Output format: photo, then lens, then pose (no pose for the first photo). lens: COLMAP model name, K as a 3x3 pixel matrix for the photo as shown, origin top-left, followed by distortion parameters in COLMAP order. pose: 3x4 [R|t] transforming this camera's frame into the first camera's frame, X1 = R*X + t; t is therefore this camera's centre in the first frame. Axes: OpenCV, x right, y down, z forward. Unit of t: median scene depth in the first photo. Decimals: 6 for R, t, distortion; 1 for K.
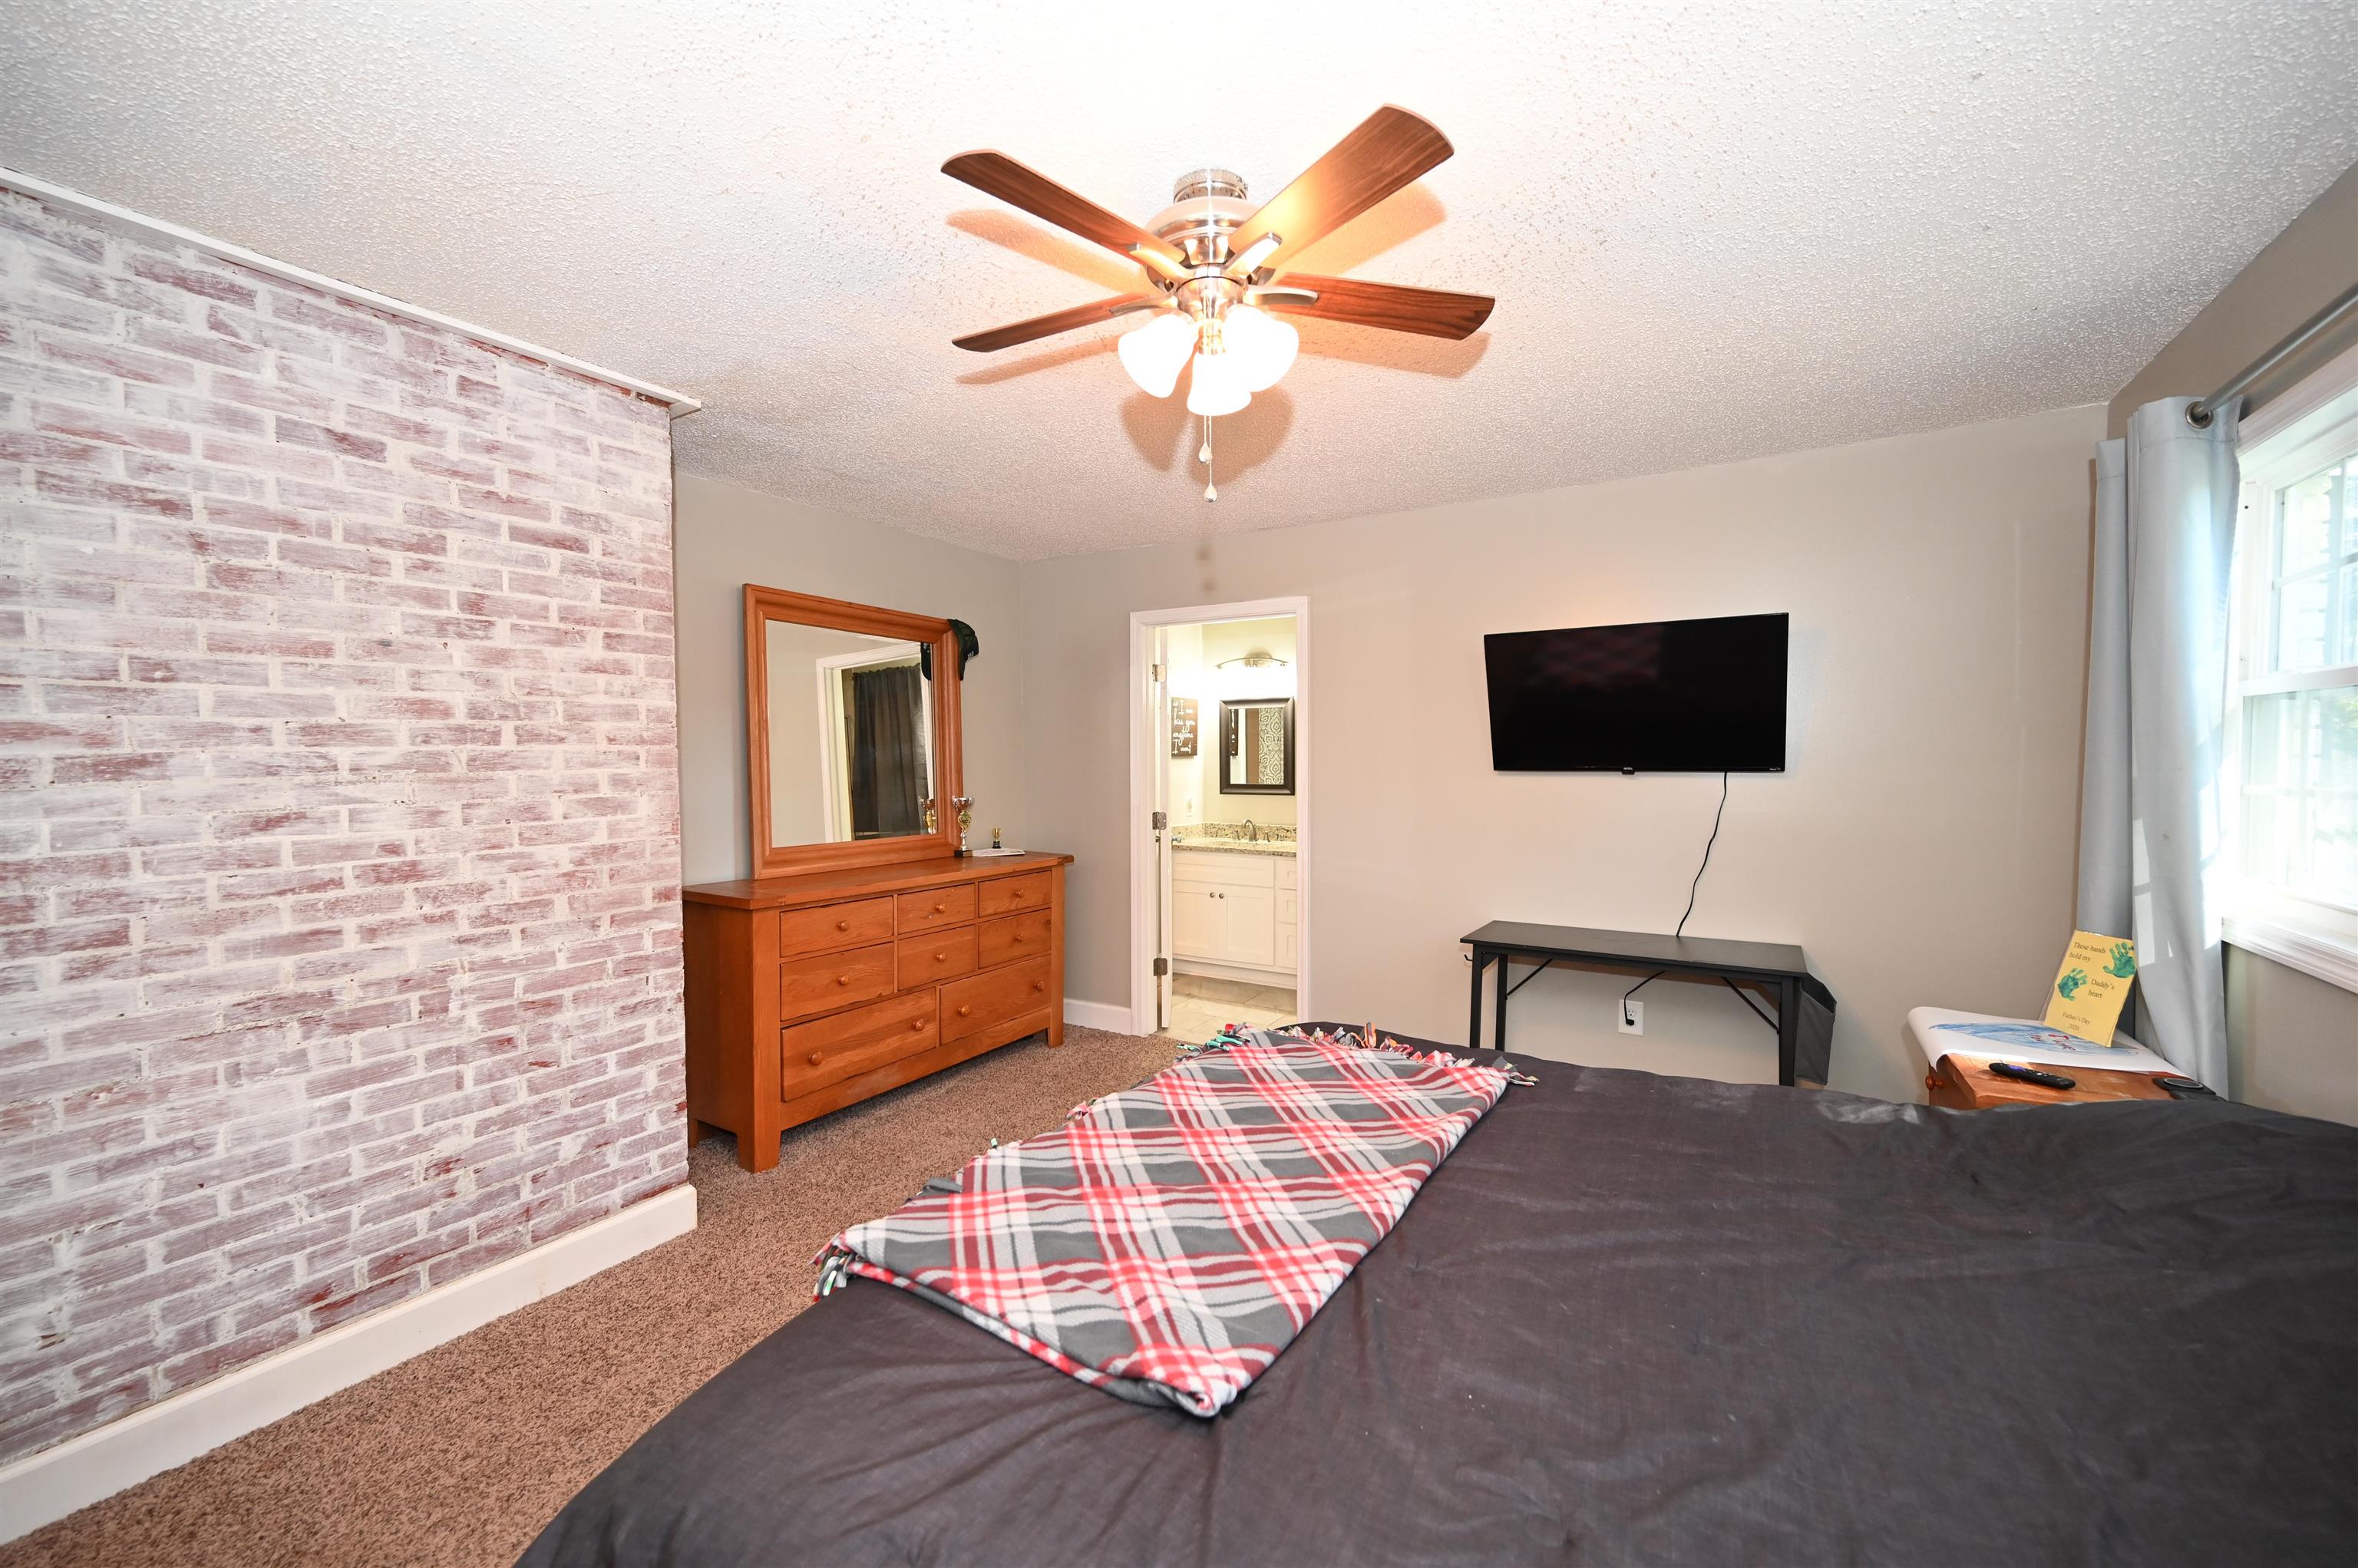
lens RADIAL K [[928.3, 0, 1179.0], [0, 928.3, 784.0], [0, 0, 1]] dist [0.000946, 0.000228]
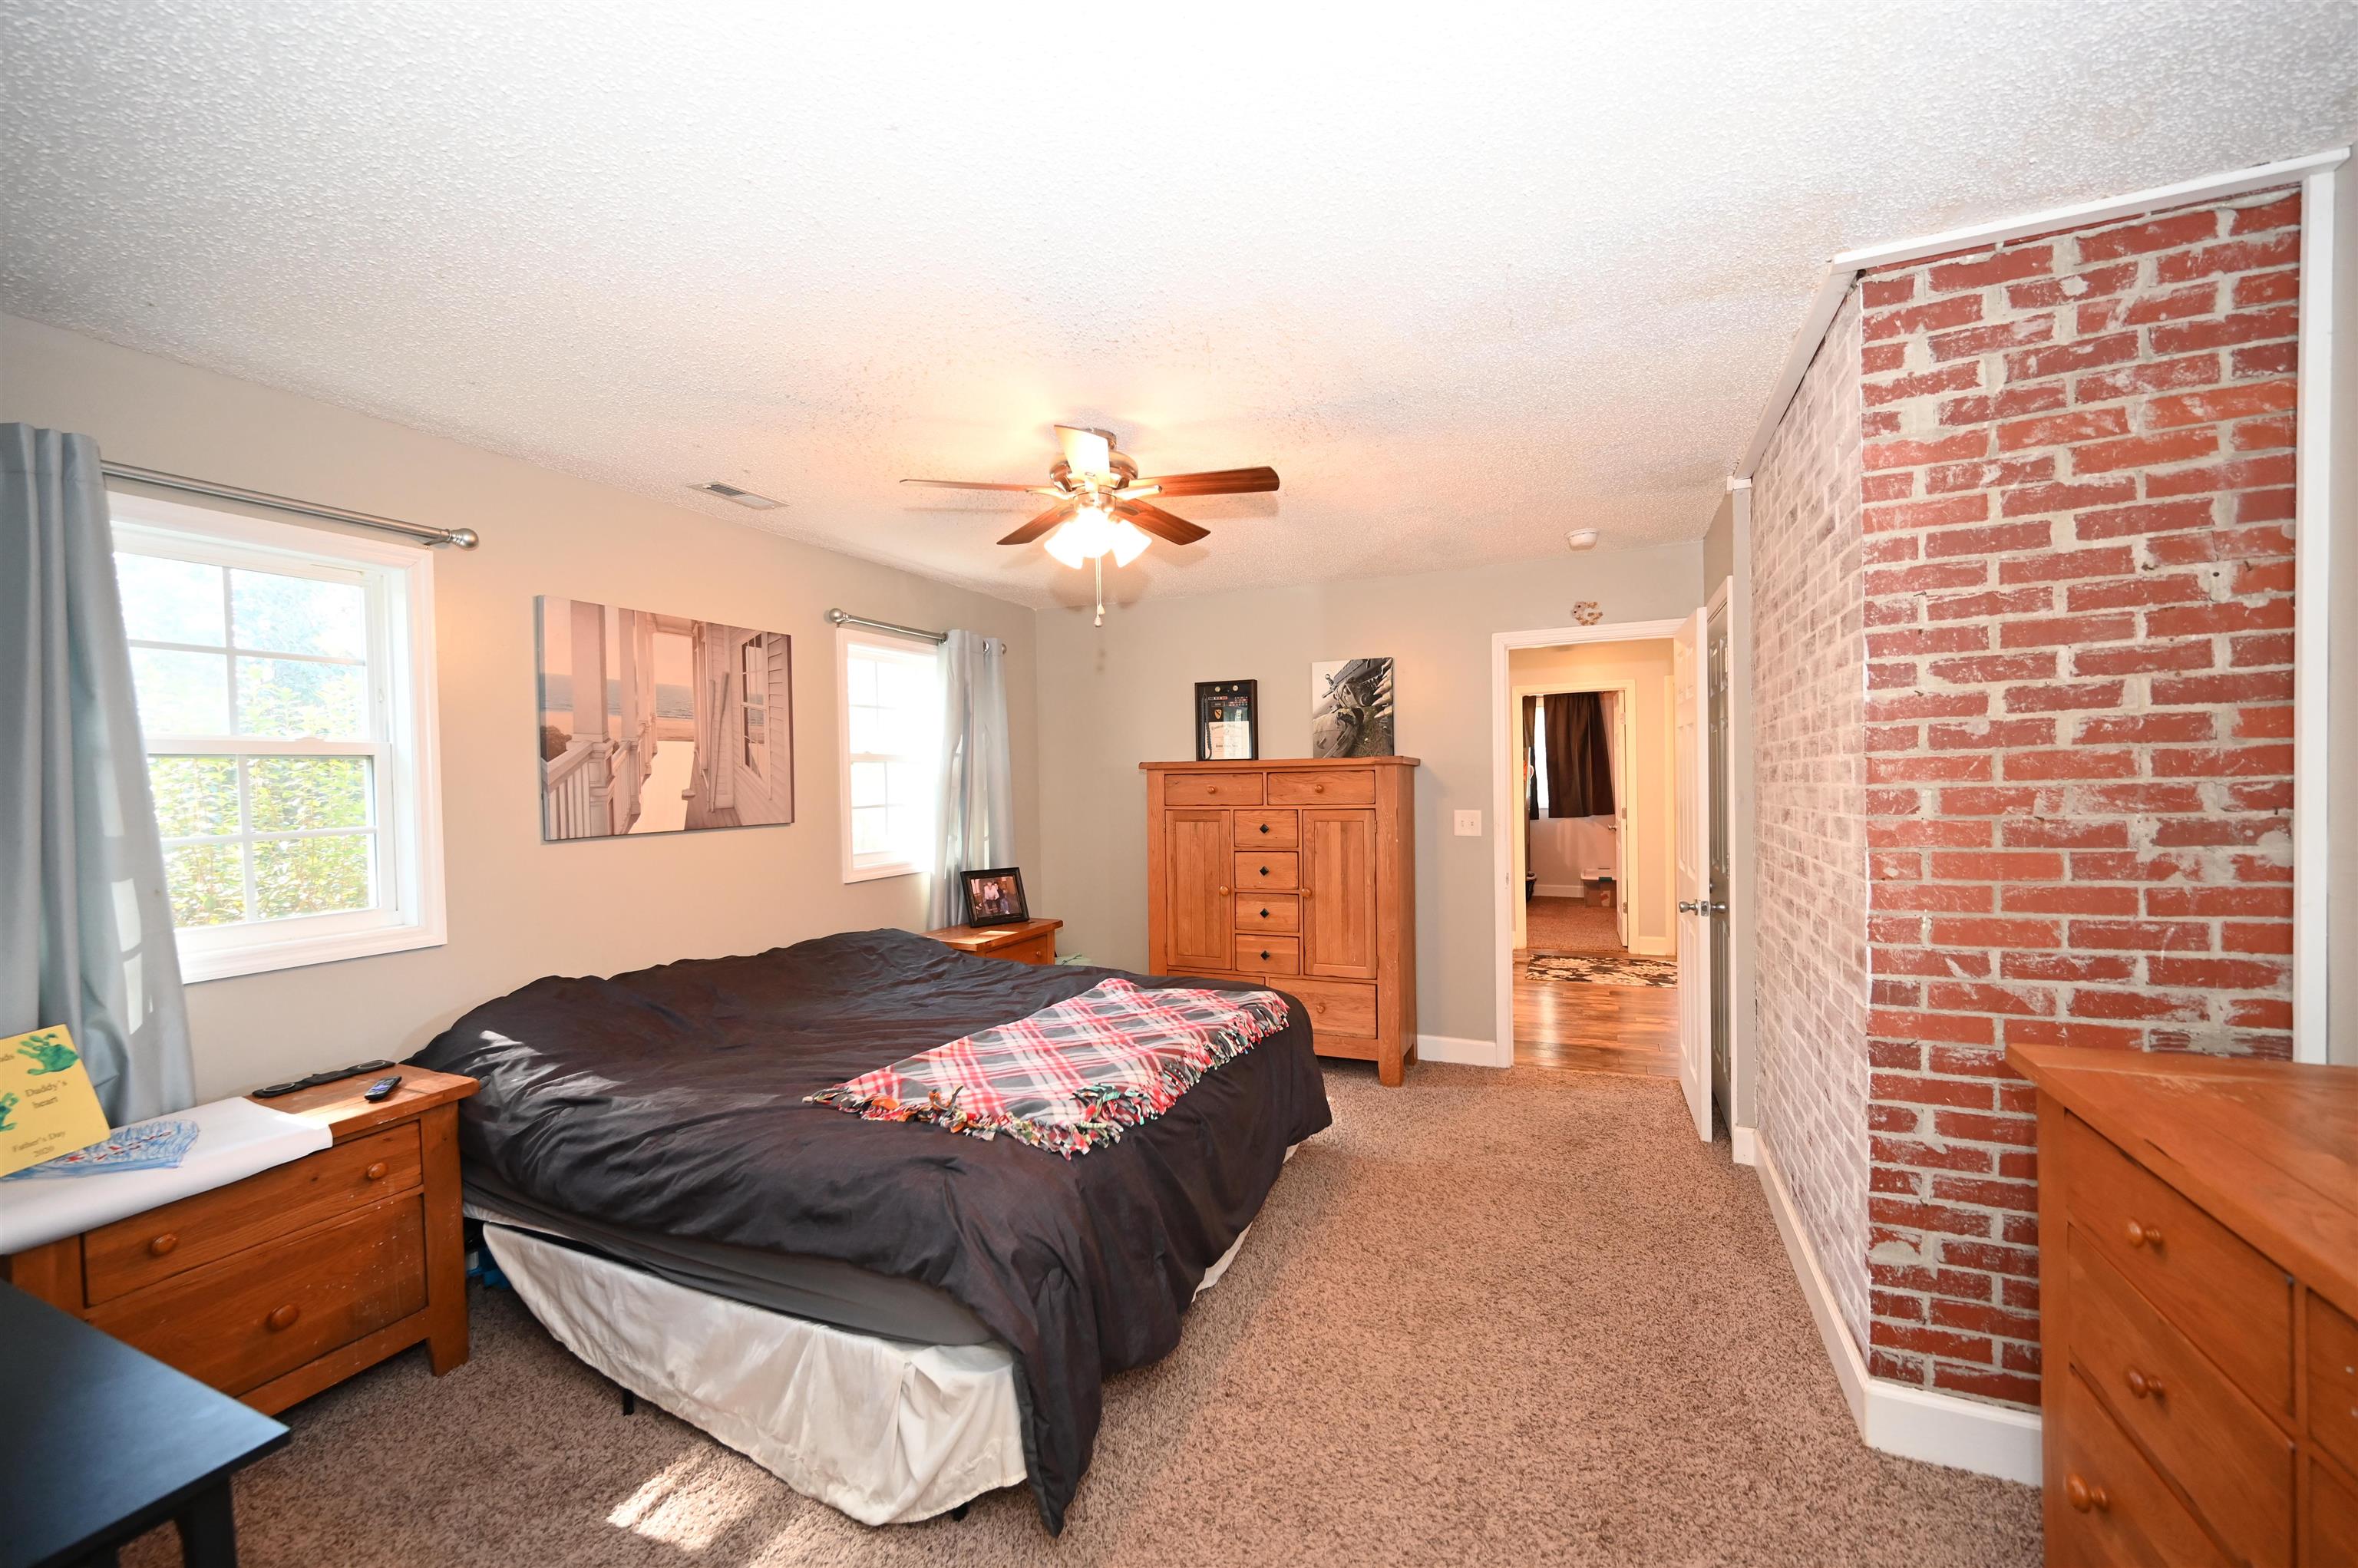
lens RADIAL K [[928.3, 0, 1179.0], [0, 928.3, 784.0], [0, 0, 1]] dist [0.000946, 0.000228]
pose [[-0.991363, 0.033146, -0.126886, 0.088496], [0.028319, 0.998812, 0.039664, -0.068635], [0.128050, 0.035728, -0.991124, 2.204770]]
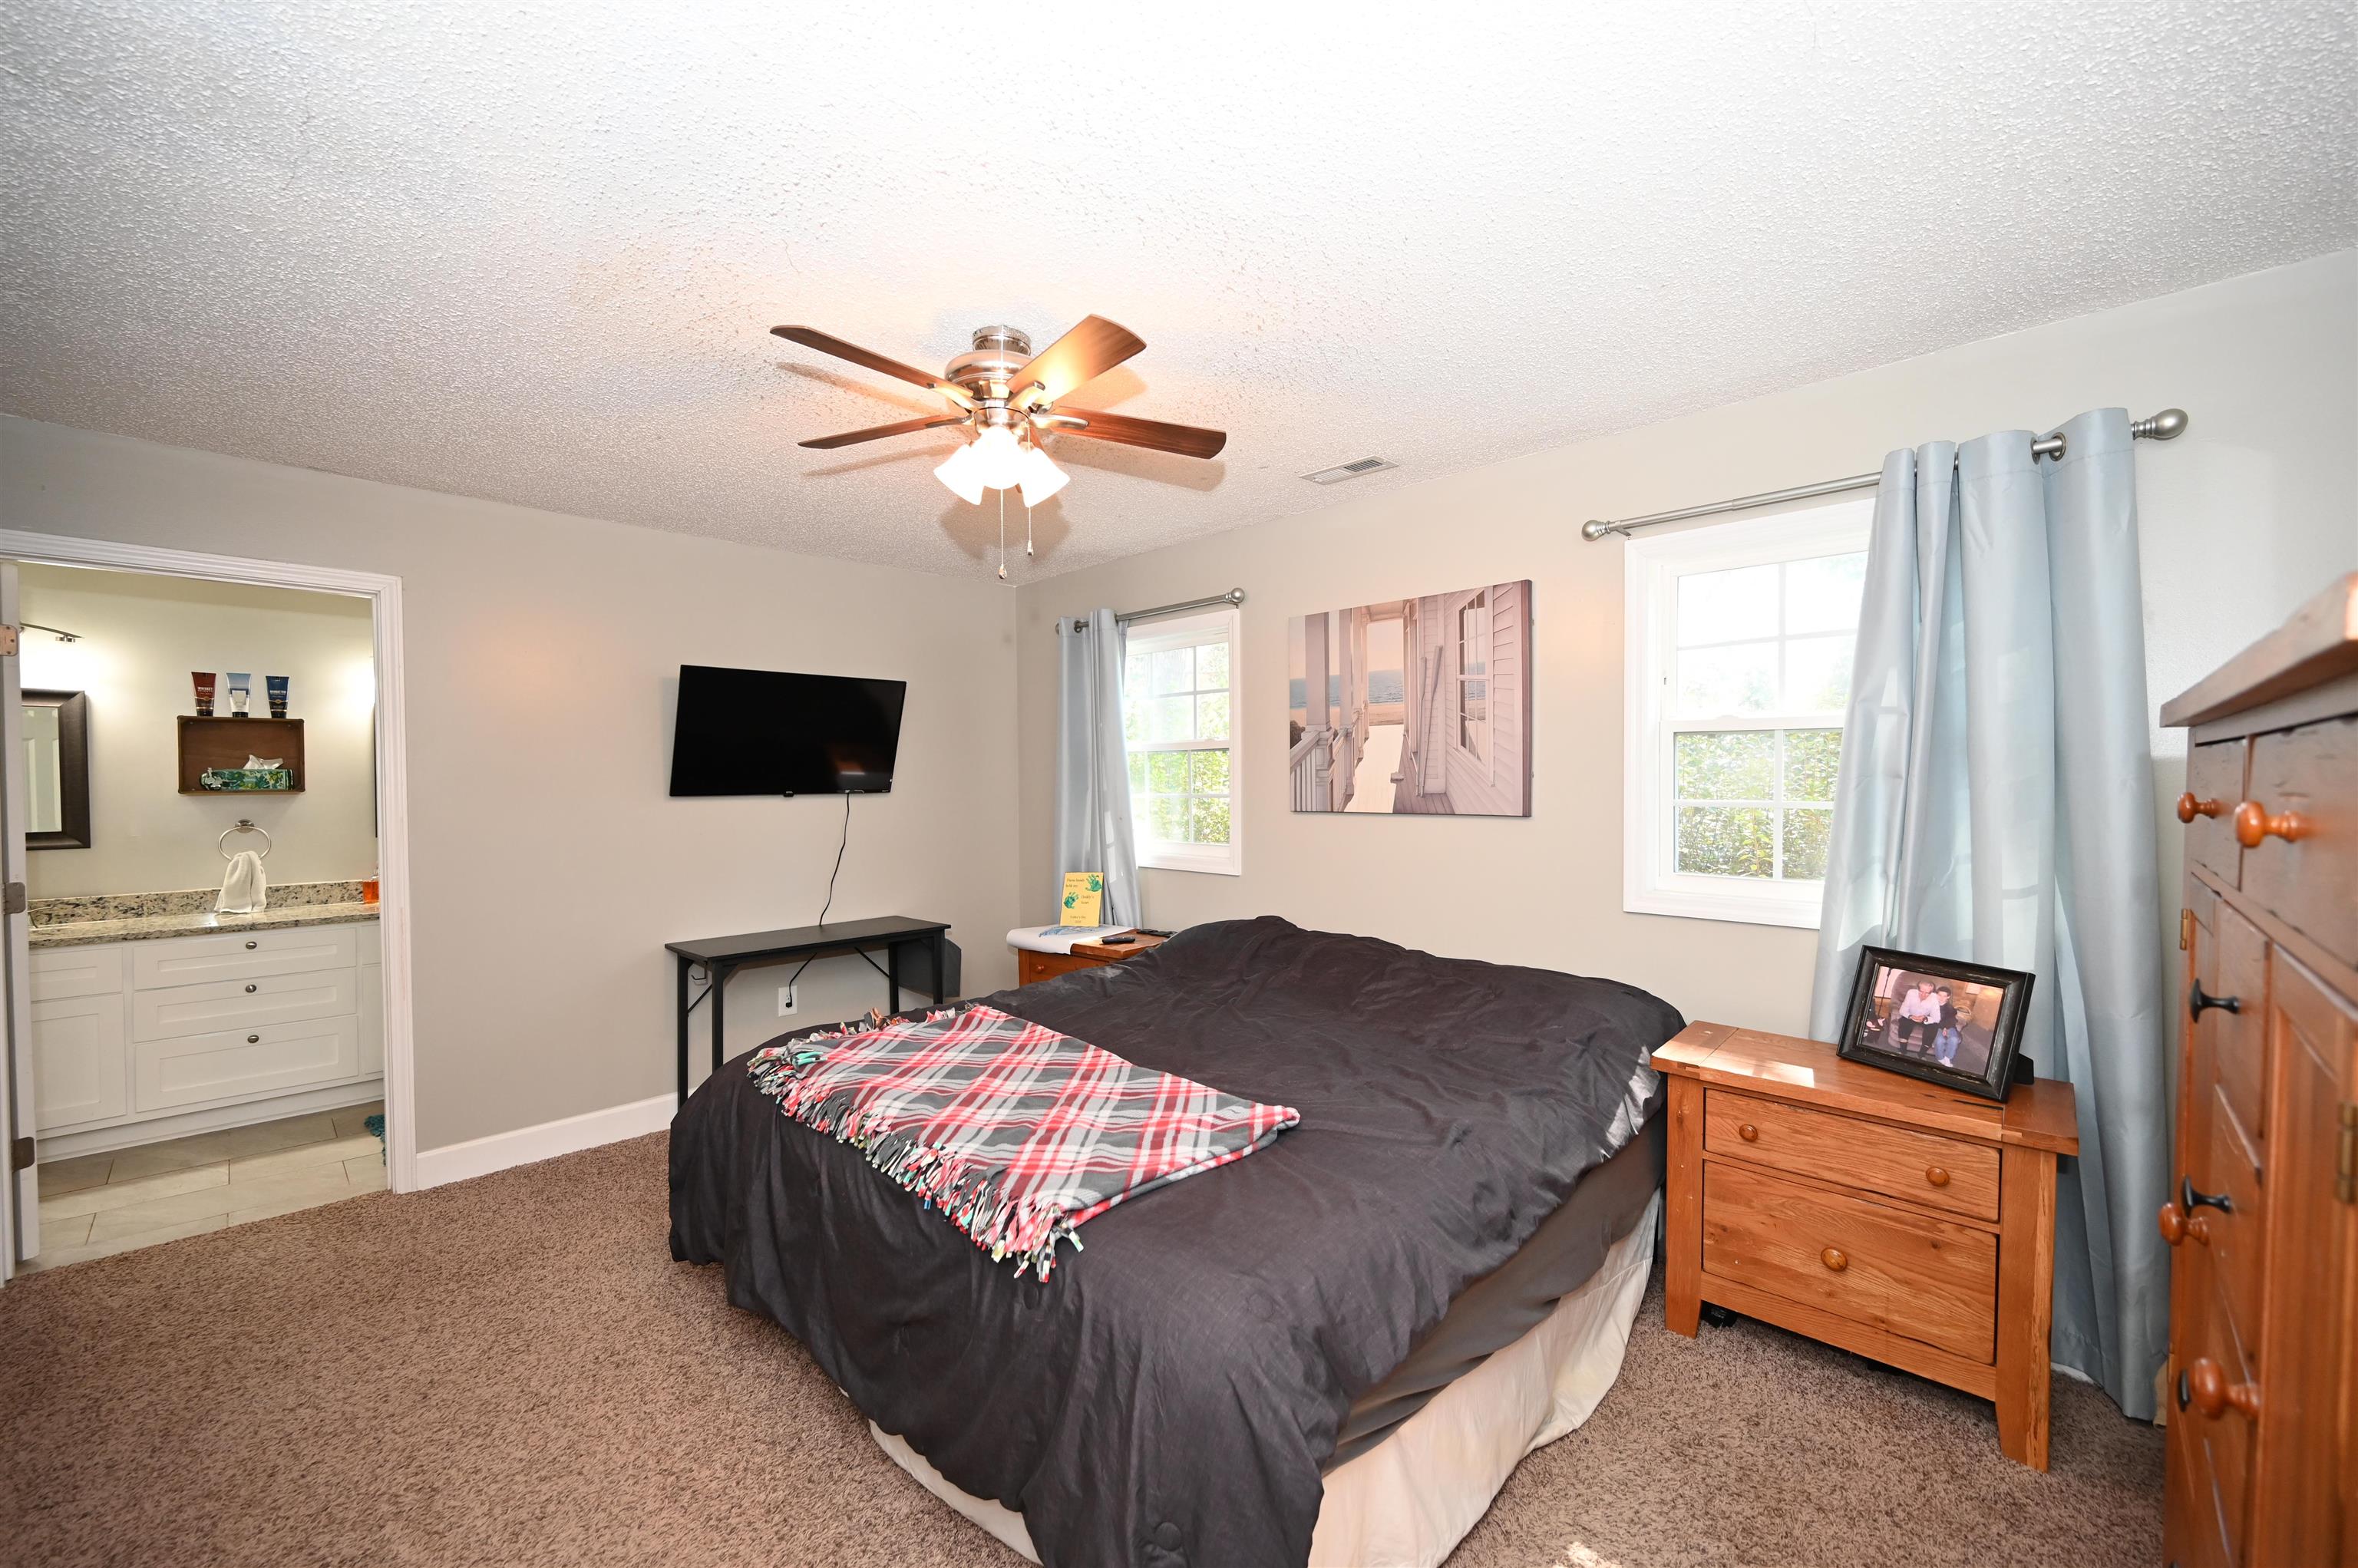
lens RADIAL K [[928.3, 0, 1179.0], [0, 928.3, 784.0], [0, 0, 1]] dist [0.000946, 0.000228]
pose [[0.227901, -0.001874, 0.973682, -0.978754], [0.038856, 0.999219, -0.007171, 0.000724], [-0.972909, 0.039468, 0.227796, 0.413325]]
